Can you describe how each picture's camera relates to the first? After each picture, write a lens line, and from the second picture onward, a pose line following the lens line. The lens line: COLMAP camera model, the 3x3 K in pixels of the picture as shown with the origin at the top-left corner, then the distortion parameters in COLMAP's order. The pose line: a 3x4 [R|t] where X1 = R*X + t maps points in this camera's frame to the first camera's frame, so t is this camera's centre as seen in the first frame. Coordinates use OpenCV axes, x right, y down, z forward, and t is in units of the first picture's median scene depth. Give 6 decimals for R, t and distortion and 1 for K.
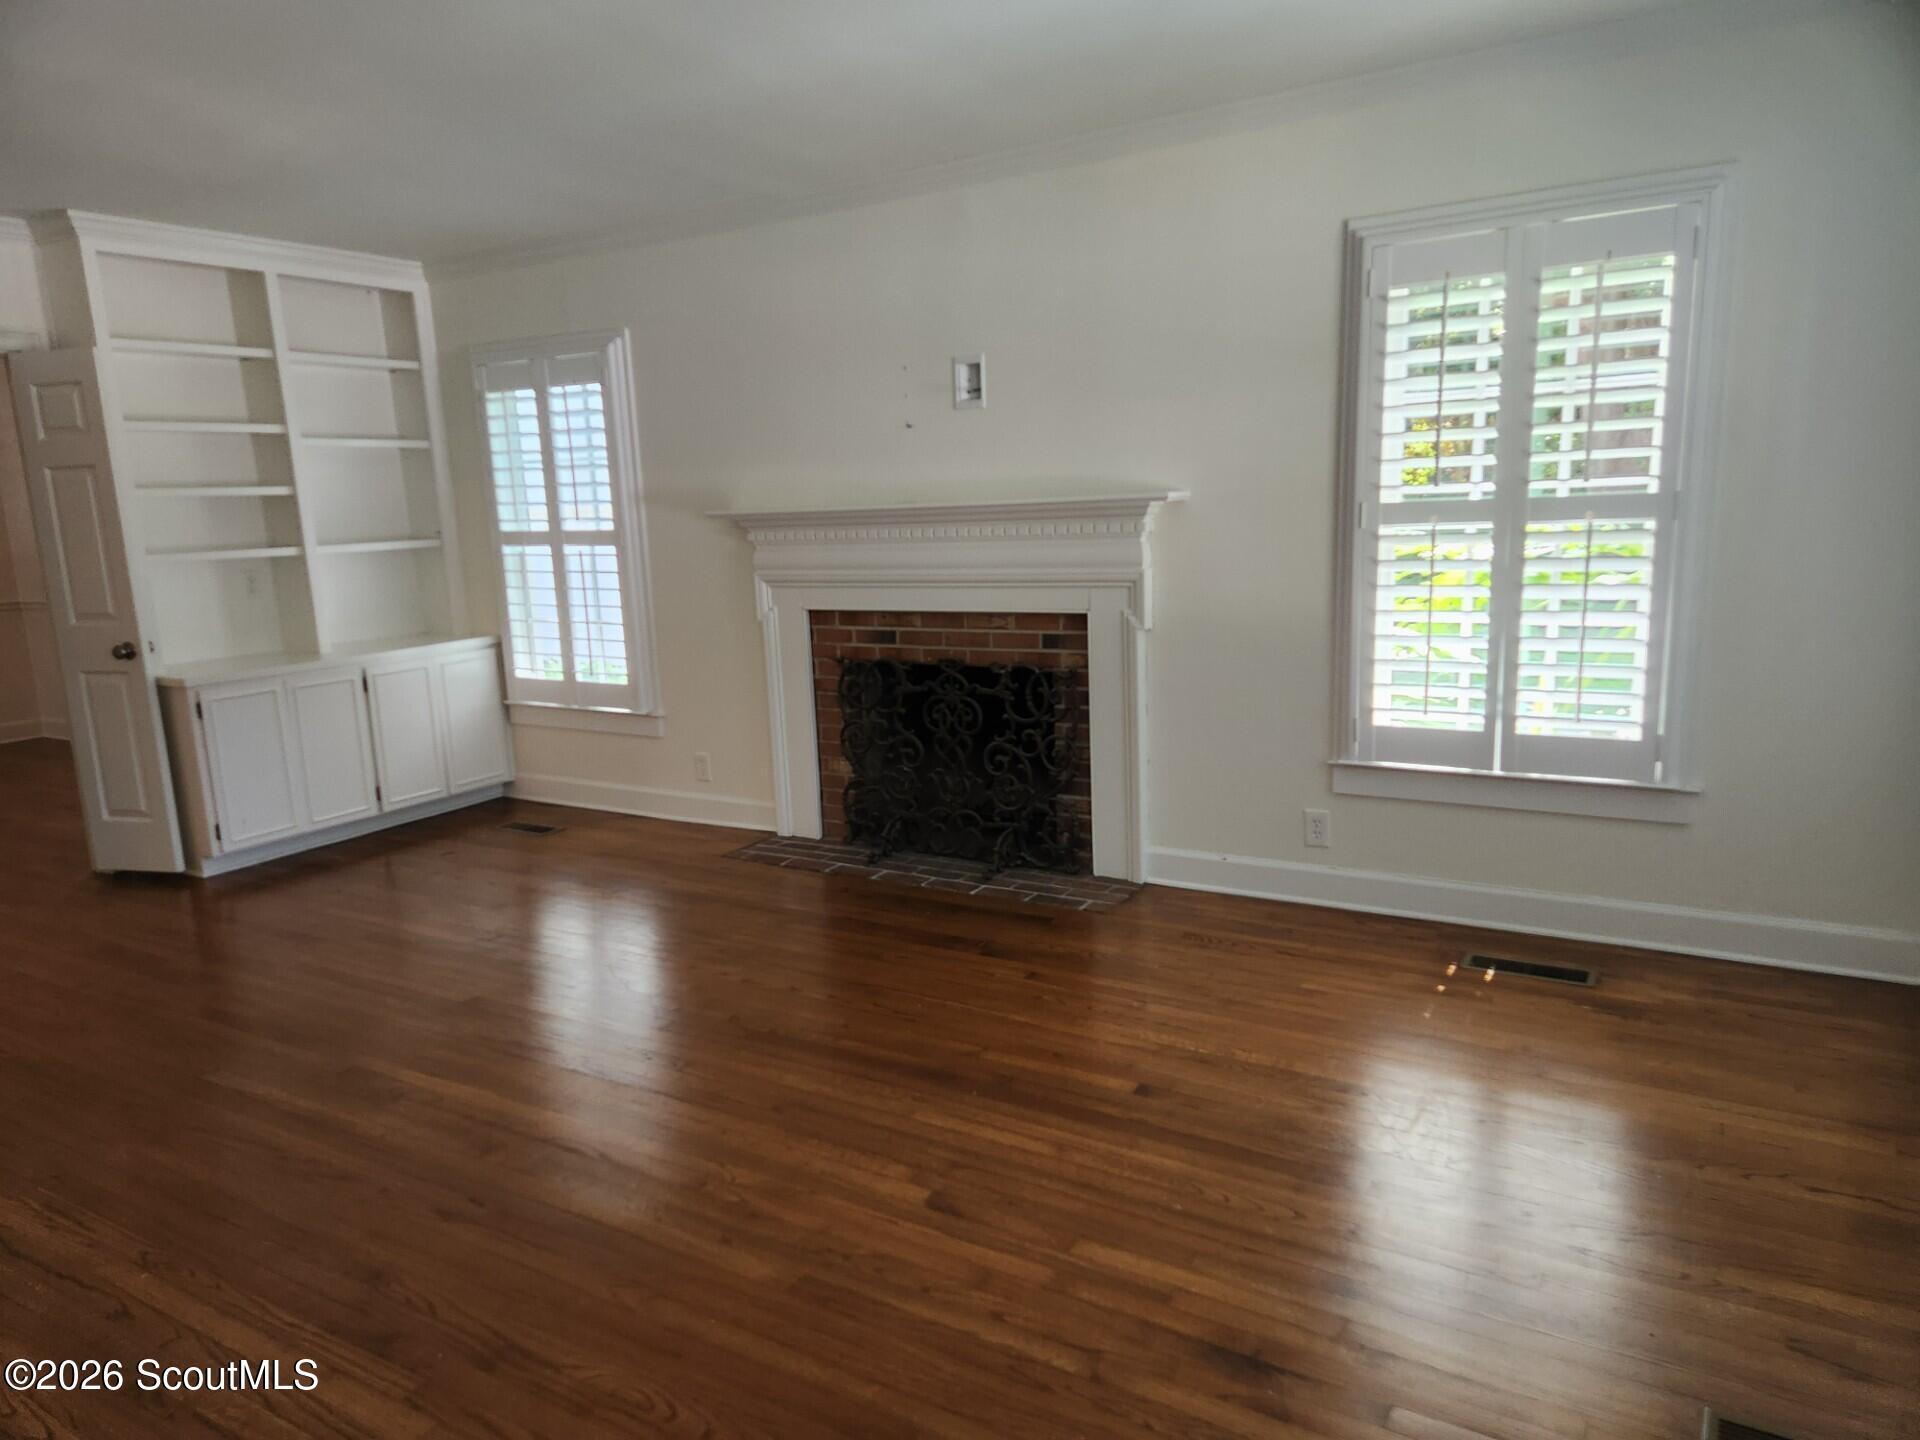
lens RADIAL K [[1291.8, 0, 961.8], [0, 1291.8, 731.9], [0, 0, 1]] dist [0.050350, -0.025144]
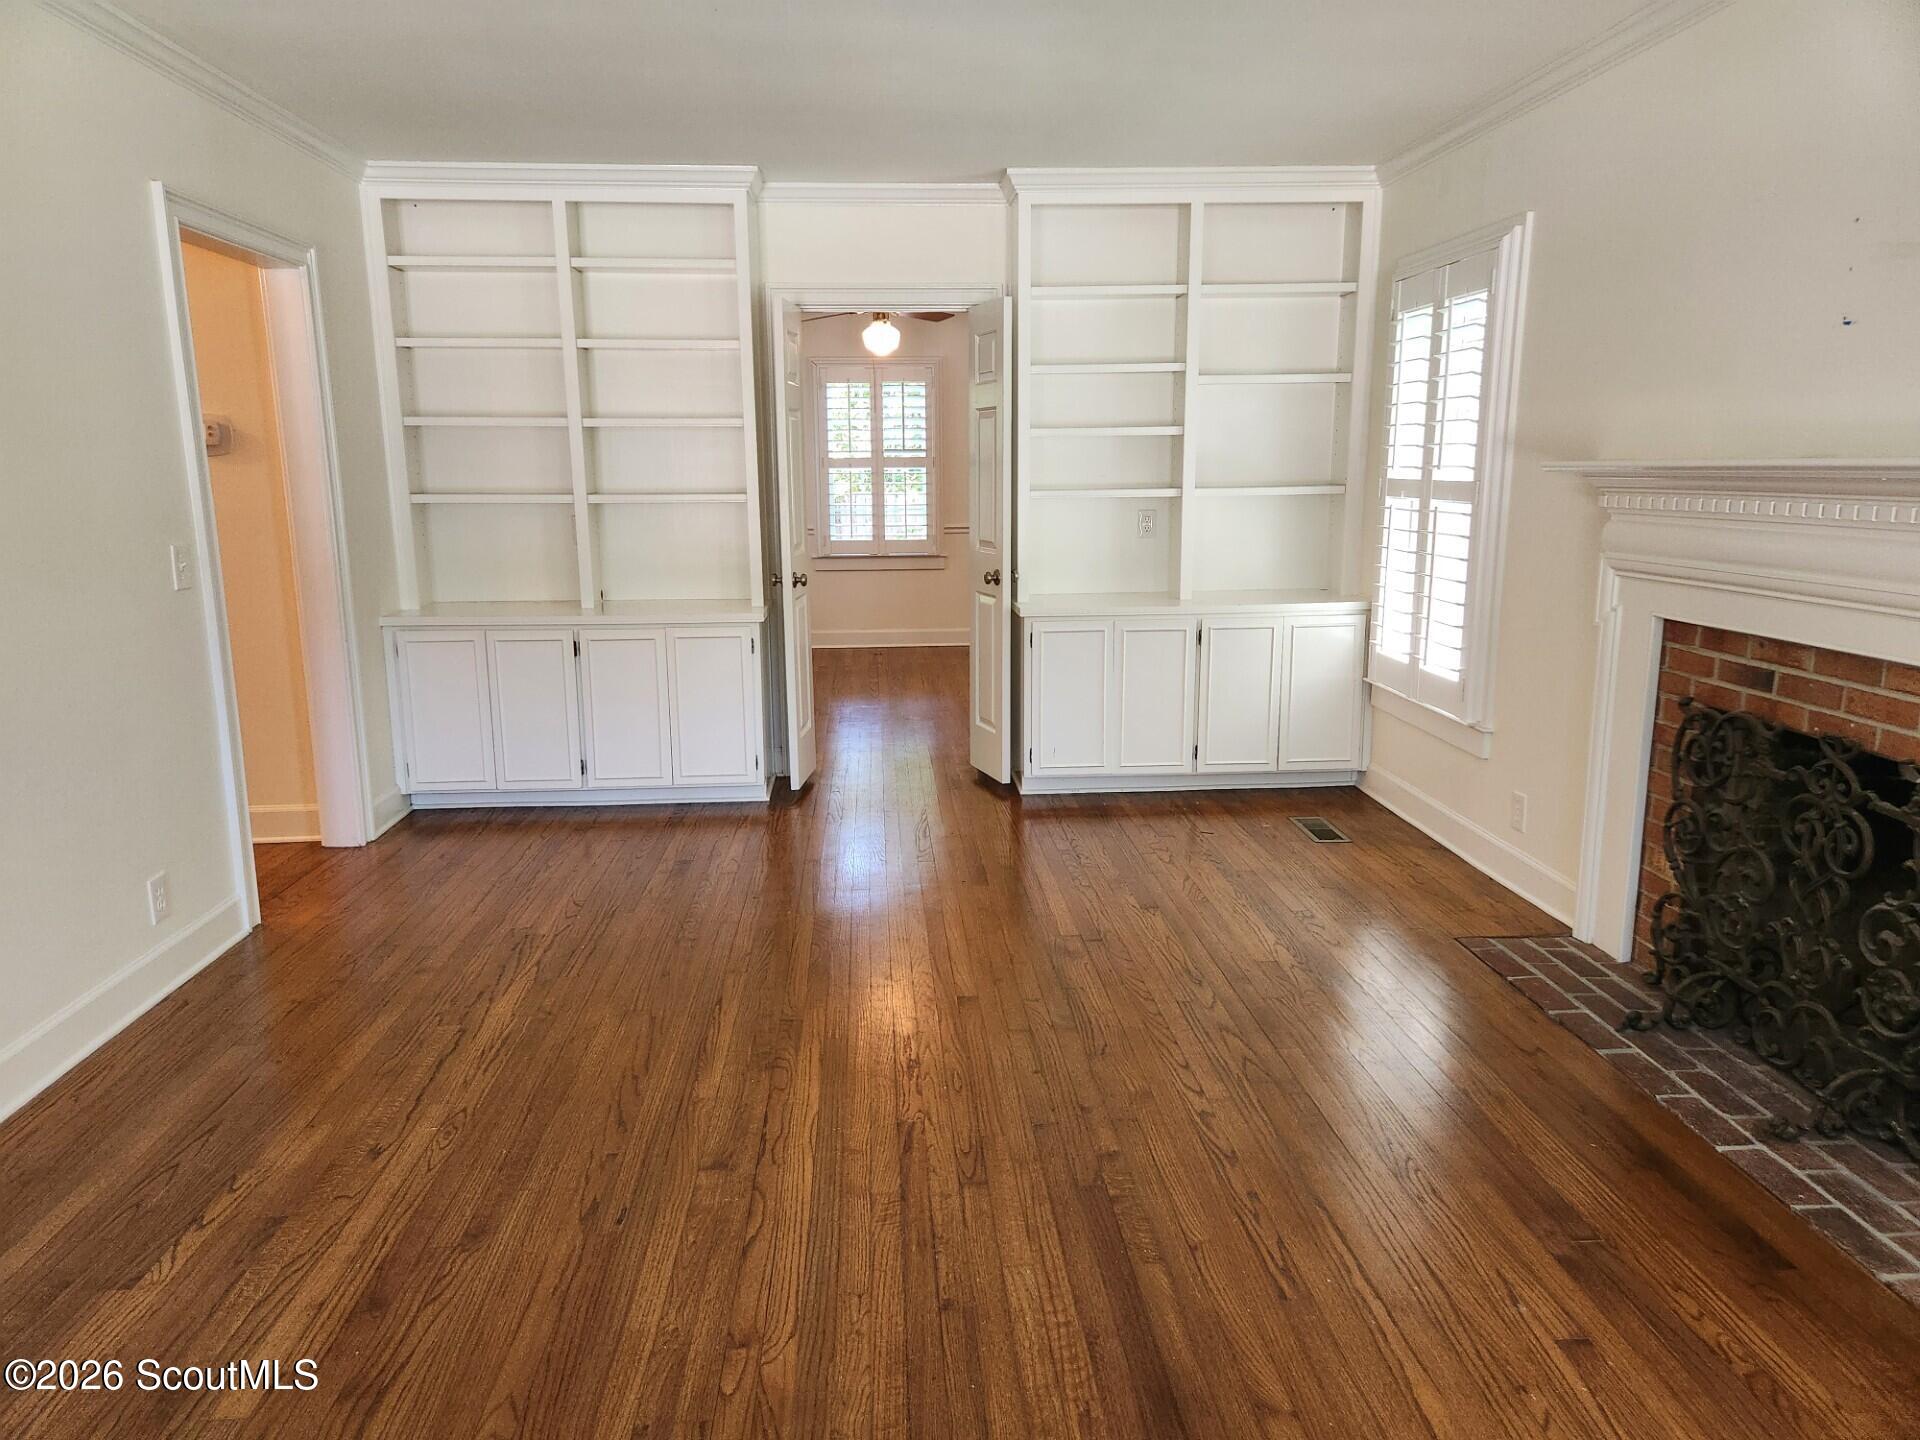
lens RADIAL K [[1291.8, 0, 957.0], [0, 1291.8, 701.2], [0, 0, 1]] dist [0.050350, -0.025144]
pose [[0.552975, 0.182592, -0.812945, 0.228619], [-0.161584, 0.980670, 0.110352, -0.069000], [0.817380, 0.070337, 0.571790, 0.340805]]
